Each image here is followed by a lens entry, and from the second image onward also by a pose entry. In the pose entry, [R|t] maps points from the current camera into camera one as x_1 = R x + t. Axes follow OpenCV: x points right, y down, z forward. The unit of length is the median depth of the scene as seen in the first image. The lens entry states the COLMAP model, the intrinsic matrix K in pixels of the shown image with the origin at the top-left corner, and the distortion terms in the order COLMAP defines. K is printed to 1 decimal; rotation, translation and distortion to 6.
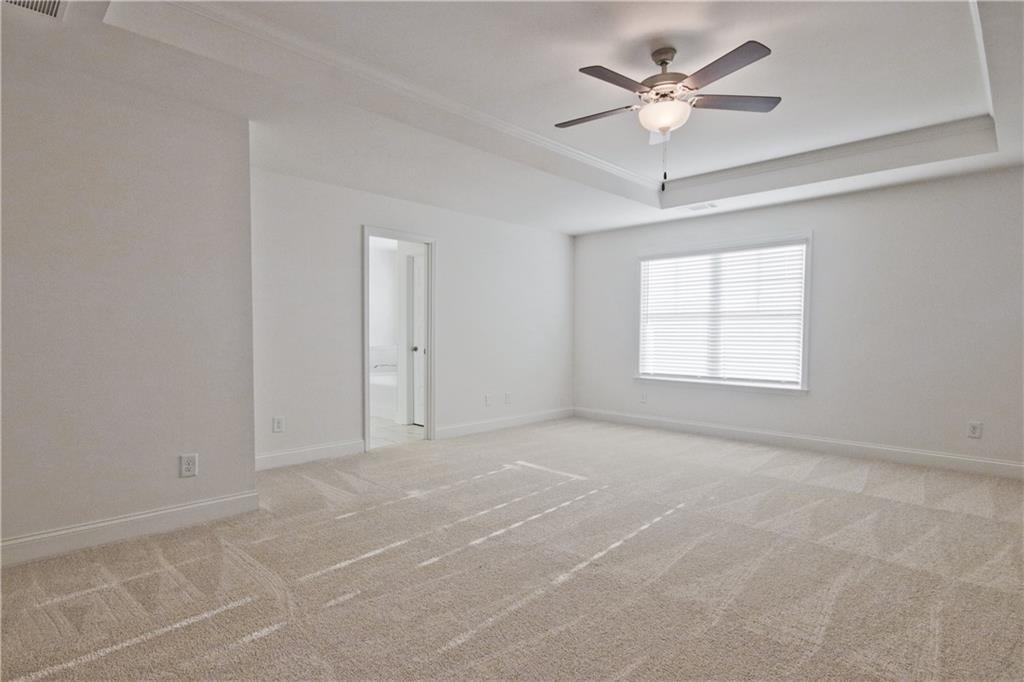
lens RADIAL K [[531.6, 0, 511.6], [0, 531.6, 354.6], [0, 0, 1]] dist [0.000393, 0.000183]
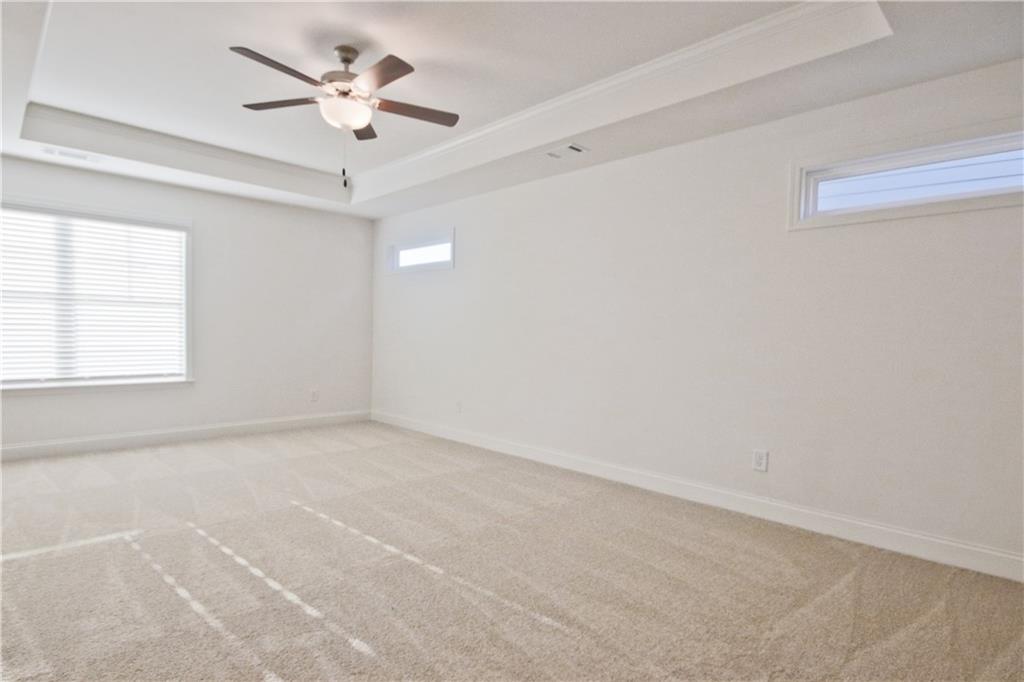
lens RADIAL K [[531.6, 0, 511.6], [0, 531.6, 354.6], [0, 0, 1]] dist [0.000393, 0.000183]
pose [[0.017659, -0.048976, 0.998644, -0.419806], [0.020562, 0.998606, 0.048611, -0.017792], [-0.999633, 0.019676, 0.018641, 0.380276]]
